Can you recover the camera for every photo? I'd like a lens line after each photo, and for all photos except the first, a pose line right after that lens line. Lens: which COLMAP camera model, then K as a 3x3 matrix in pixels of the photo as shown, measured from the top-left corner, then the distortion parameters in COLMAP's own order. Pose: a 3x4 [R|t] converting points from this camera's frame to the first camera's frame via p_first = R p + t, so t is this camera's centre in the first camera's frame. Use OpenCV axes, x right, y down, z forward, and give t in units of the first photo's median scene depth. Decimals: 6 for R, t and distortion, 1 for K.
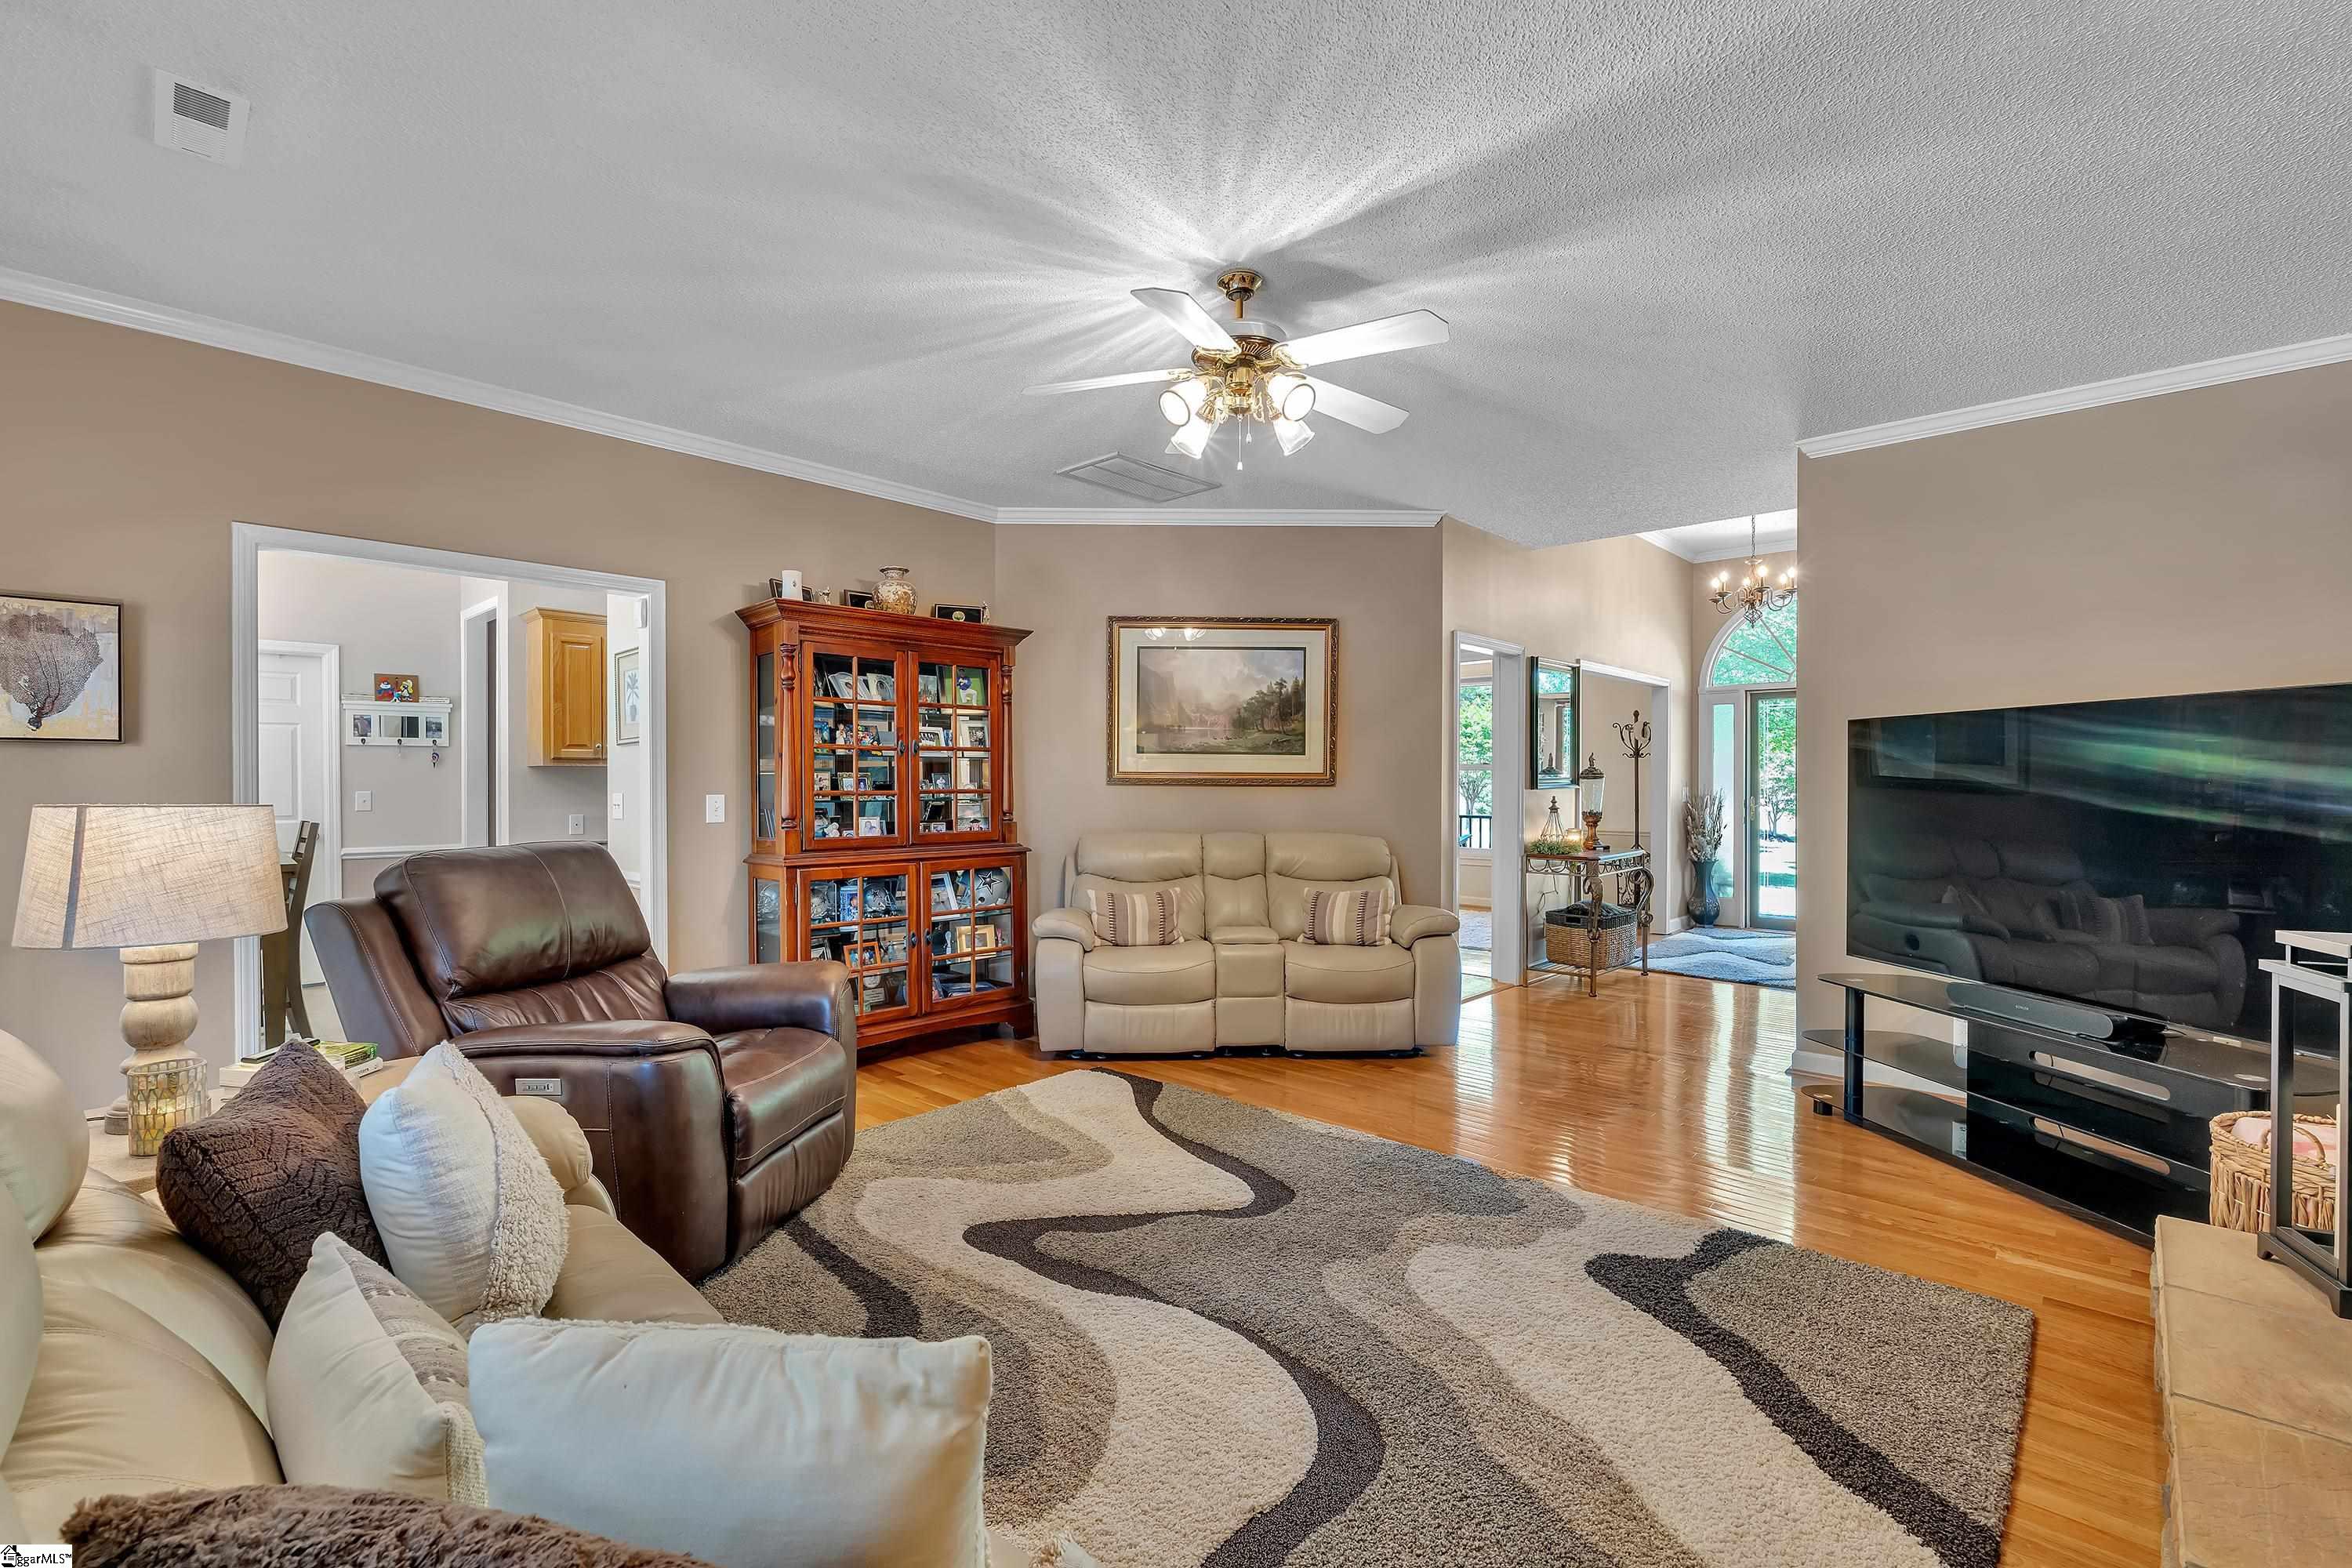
lens RADIAL K [[1026.7, 0, 1181.0], [0, 1026.7, 786.0], [0, 0, 1]] dist [-0.005131, 0.000188]
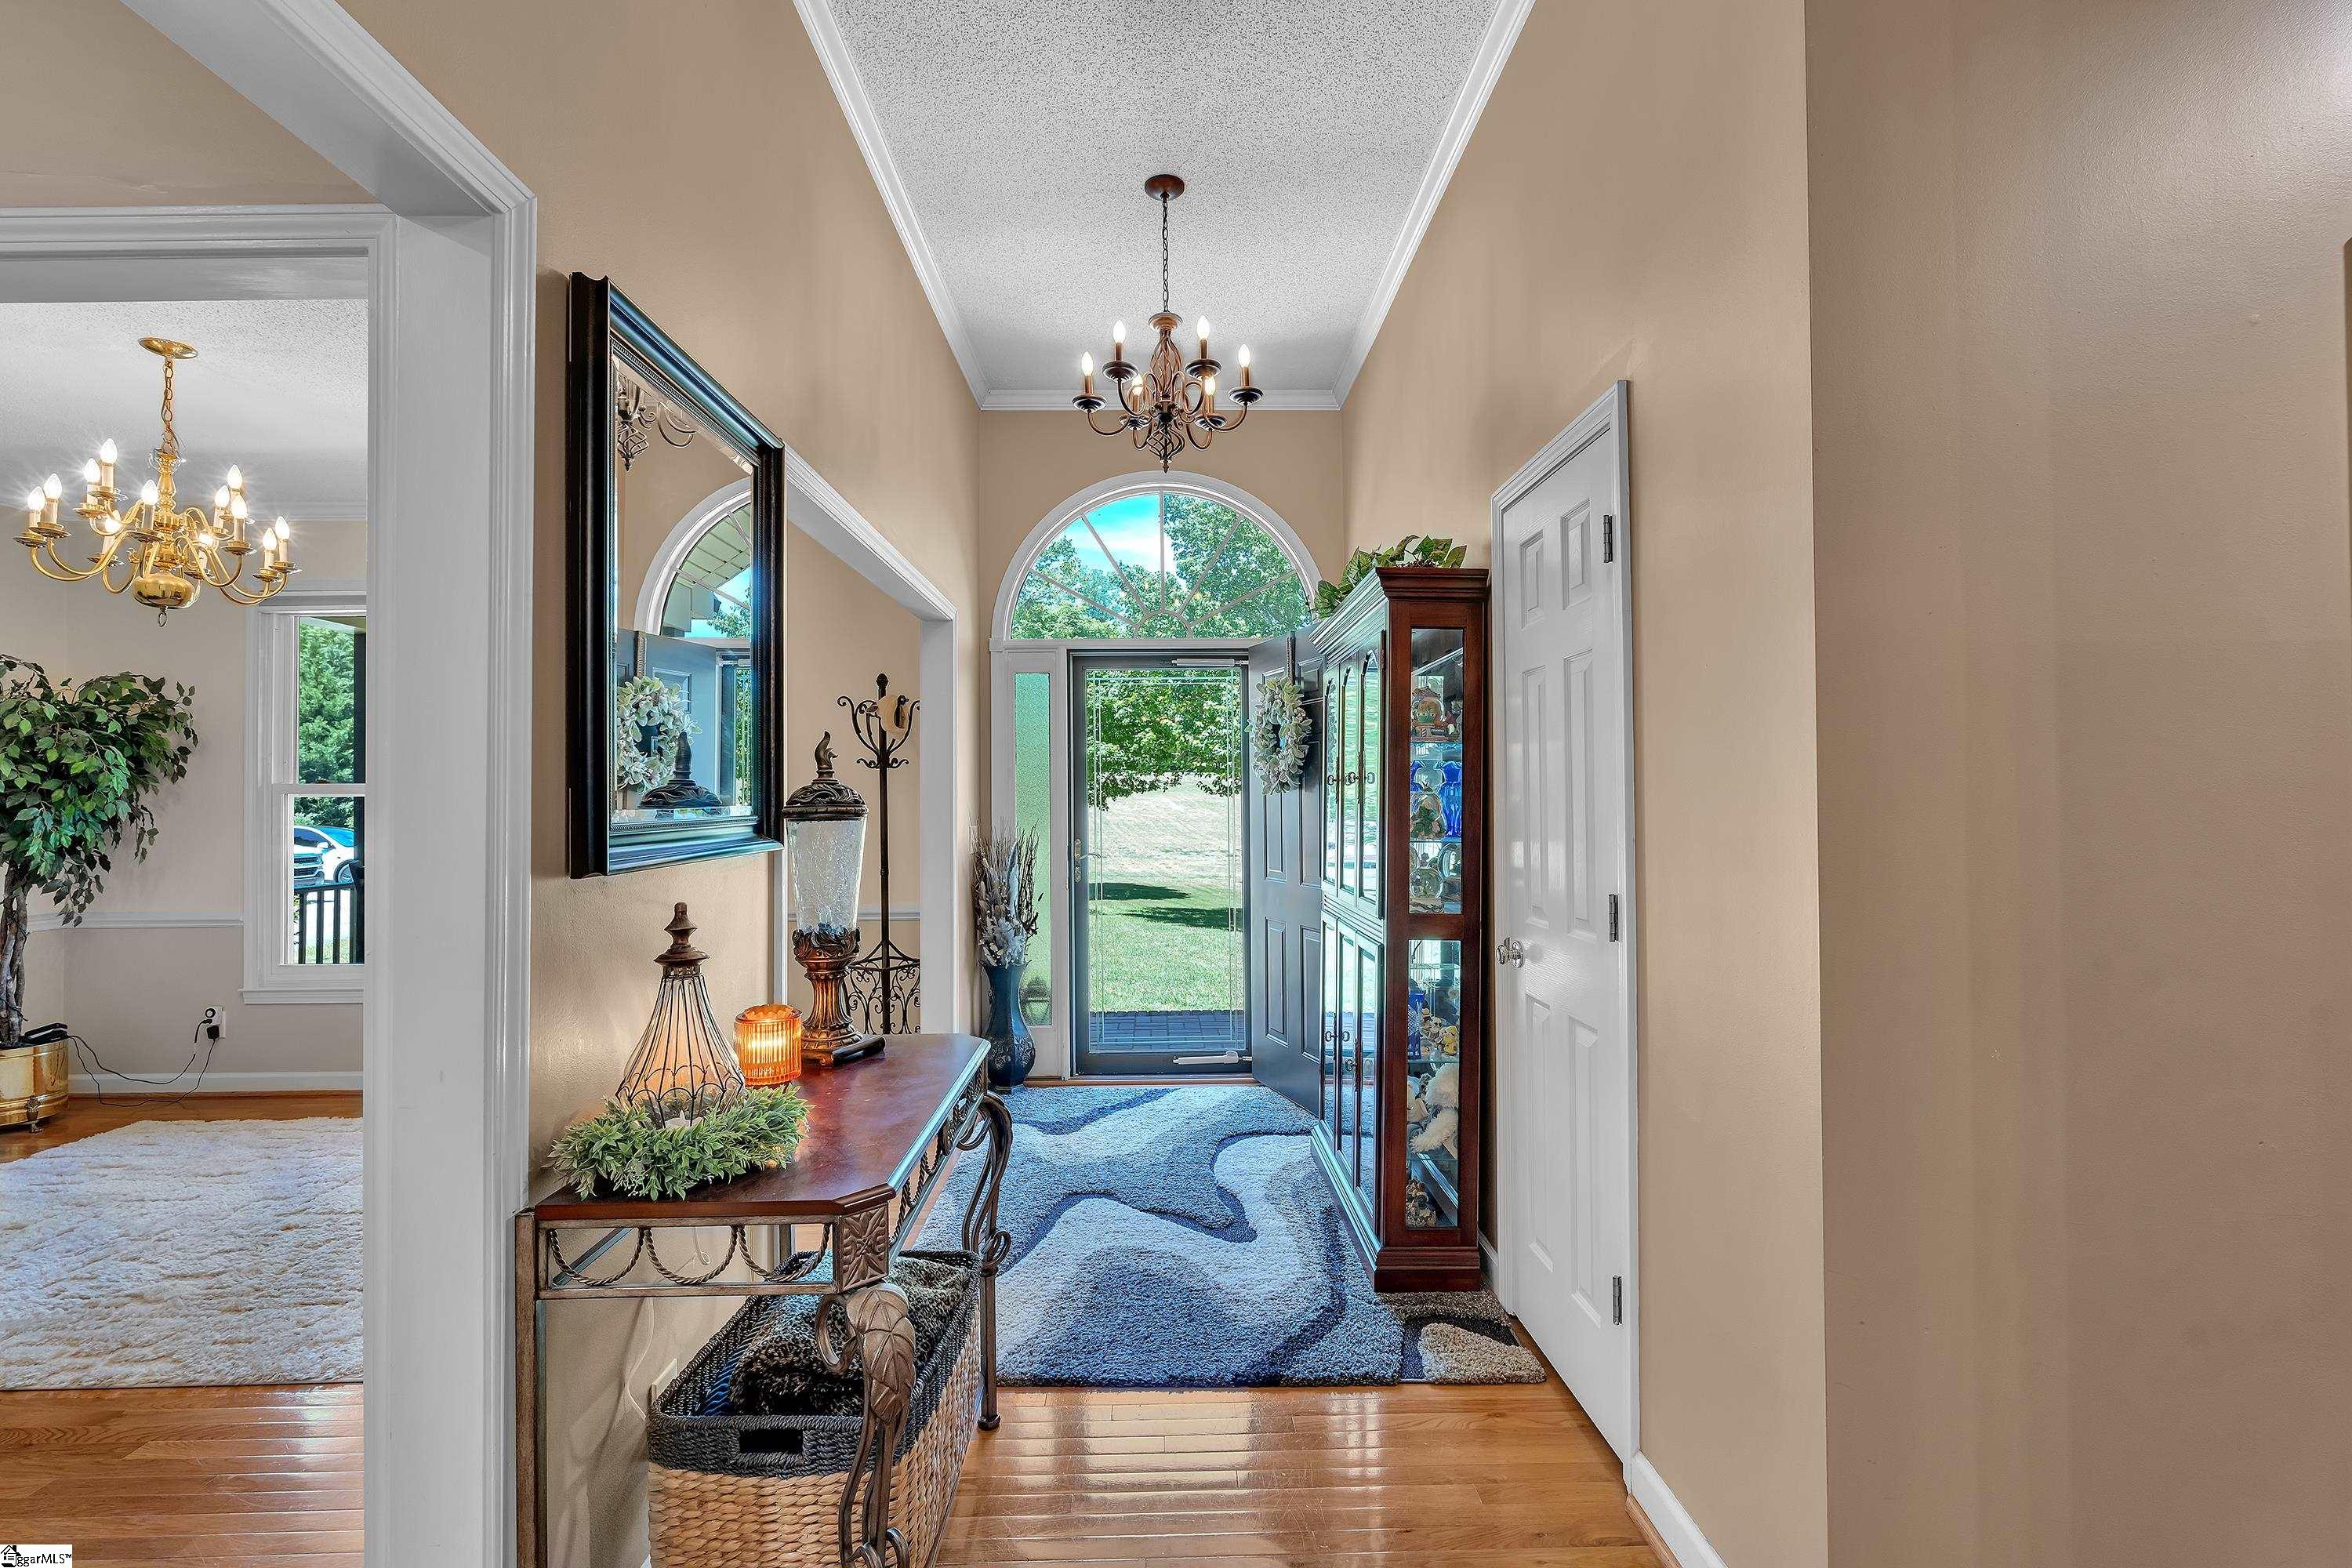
lens RADIAL K [[1026.7, 0, 1181.0], [0, 1026.7, 786.0], [0, 0, 1]] dist [-0.005131, 0.000188]
pose [[0.723754, 0.001884, 0.690055, 0.219149], [0.015003, 0.999717, -0.018466, -0.007955], [-0.689895, 0.023718, 0.723521, 0.578793]]
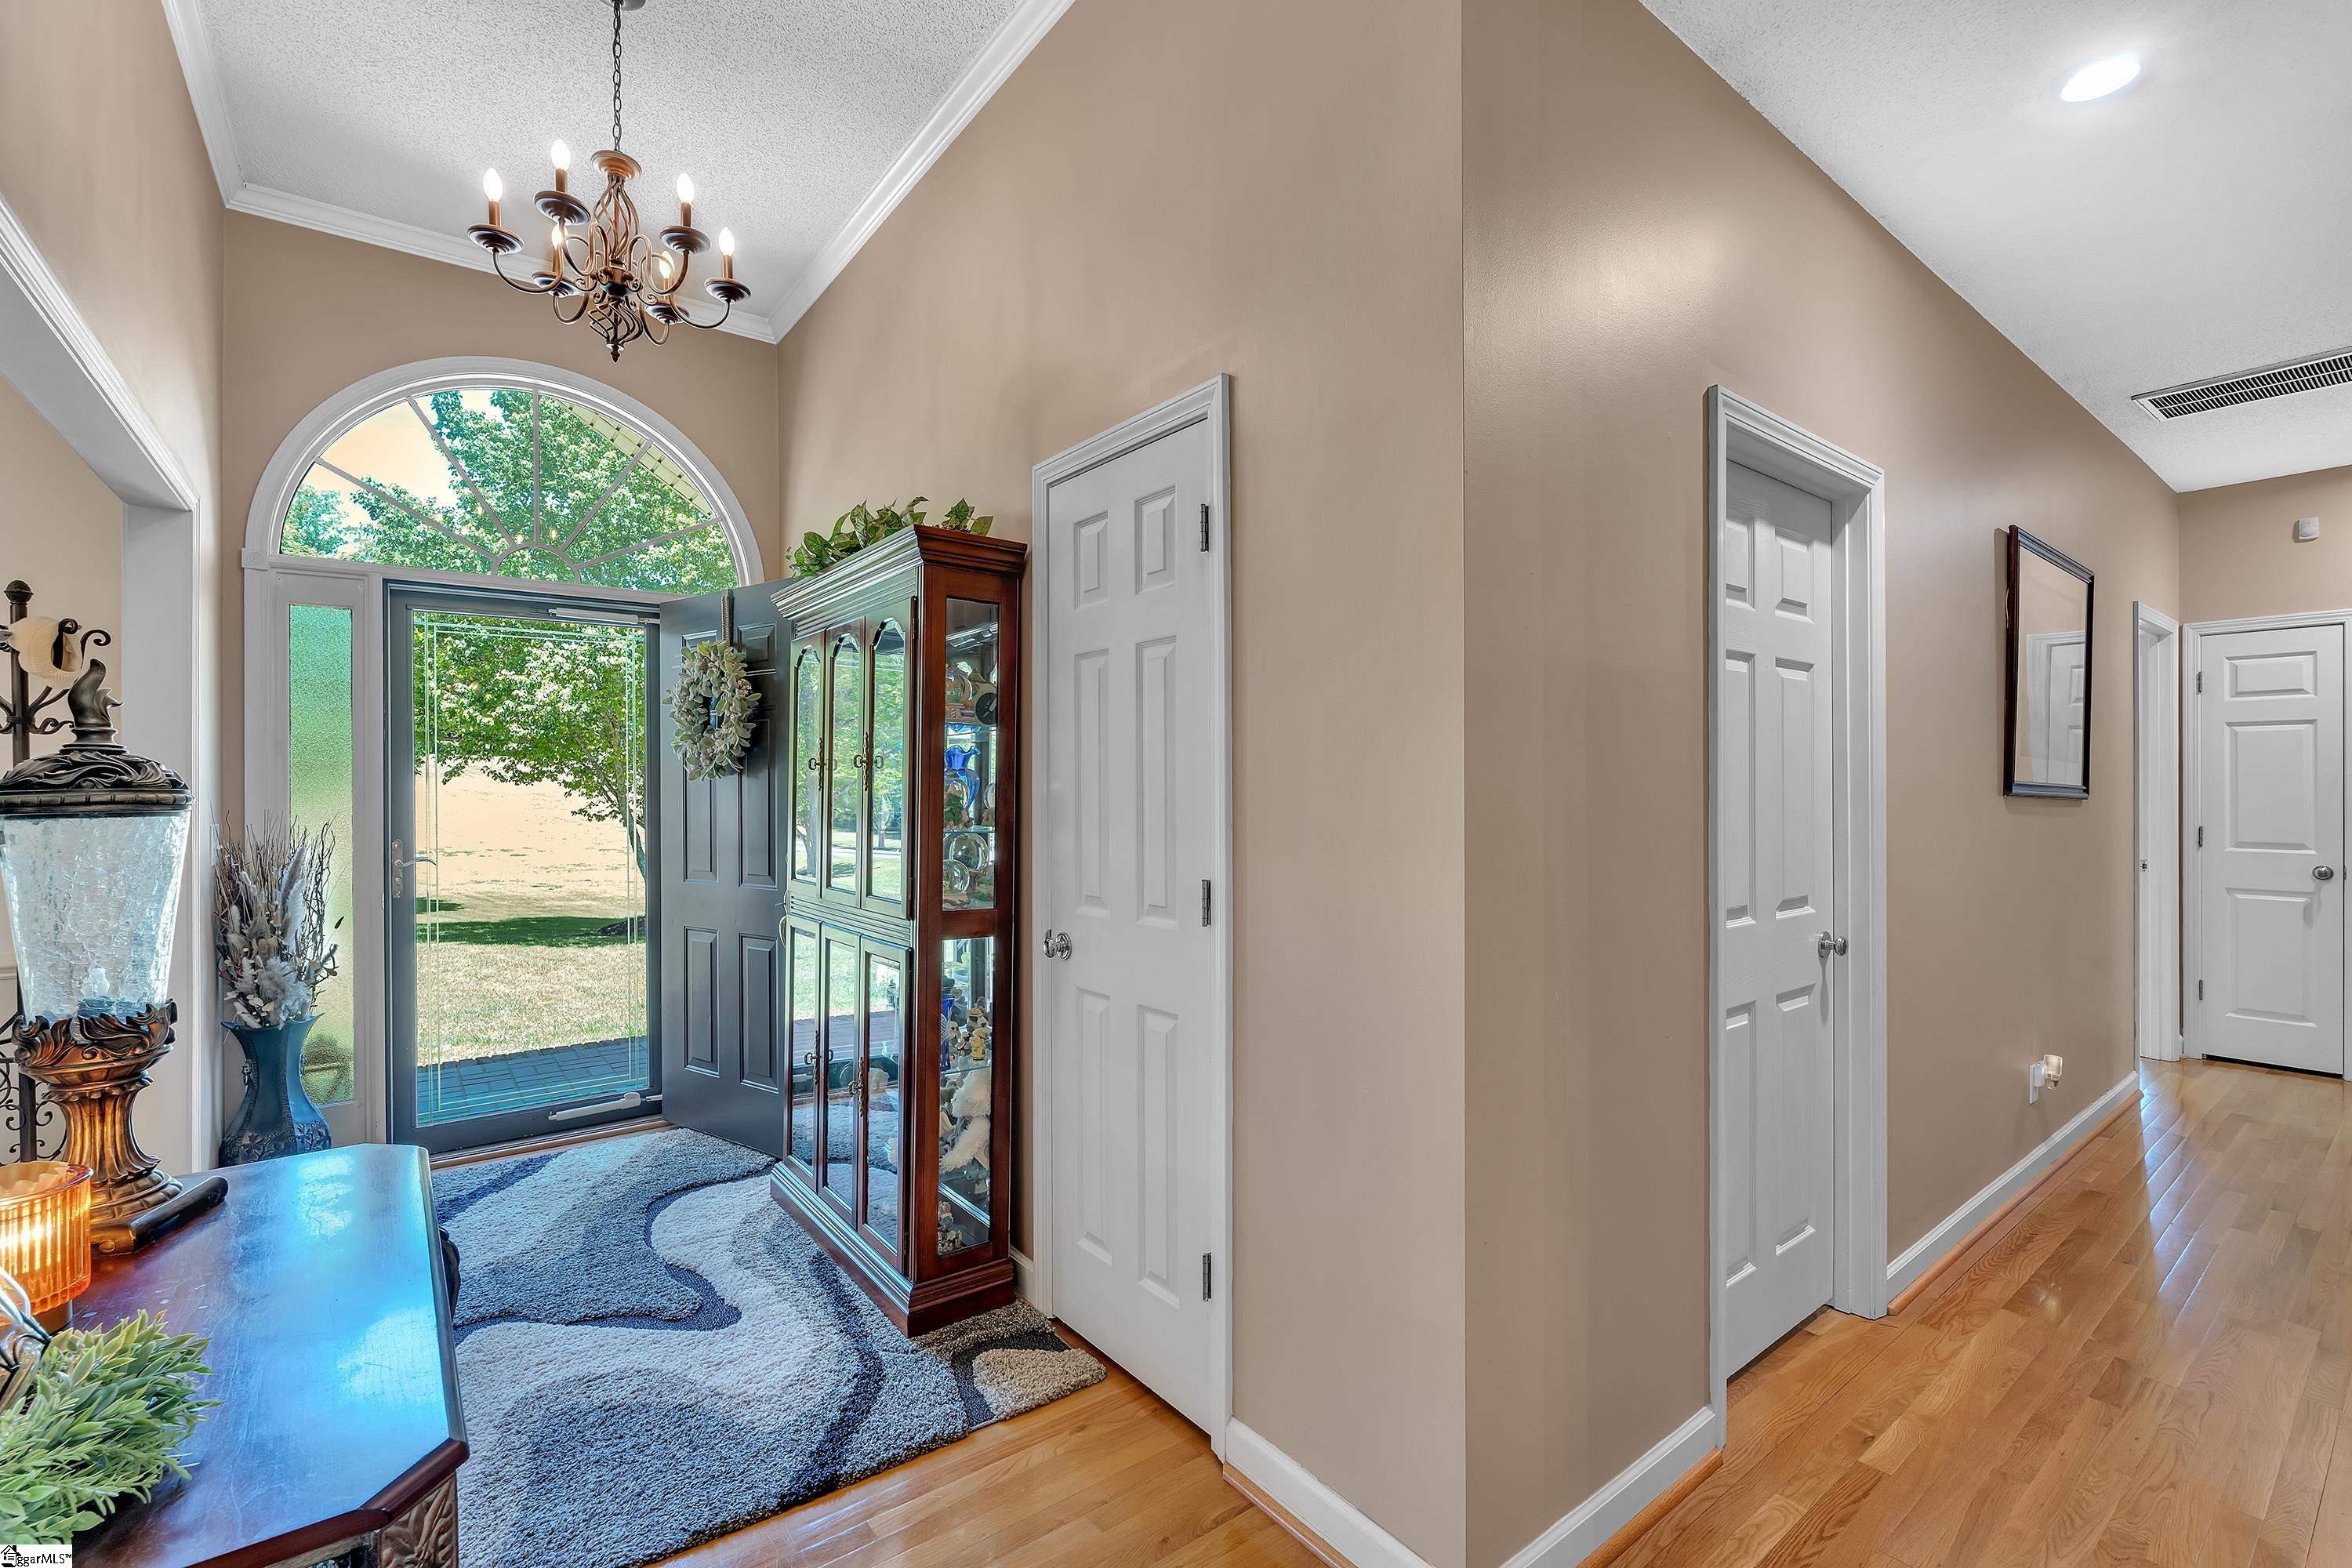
lens RADIAL K [[1026.7, 0, 1181.0], [0, 1026.7, 786.0], [0, 0, 1]] dist [-0.005131, 0.000188]
pose [[0.175783, -0.002891, 0.984425, 0.217198], [0.012903, 0.999917, 0.000633, -0.007913], [-0.984344, 0.012591, 0.175806, 0.646698]]
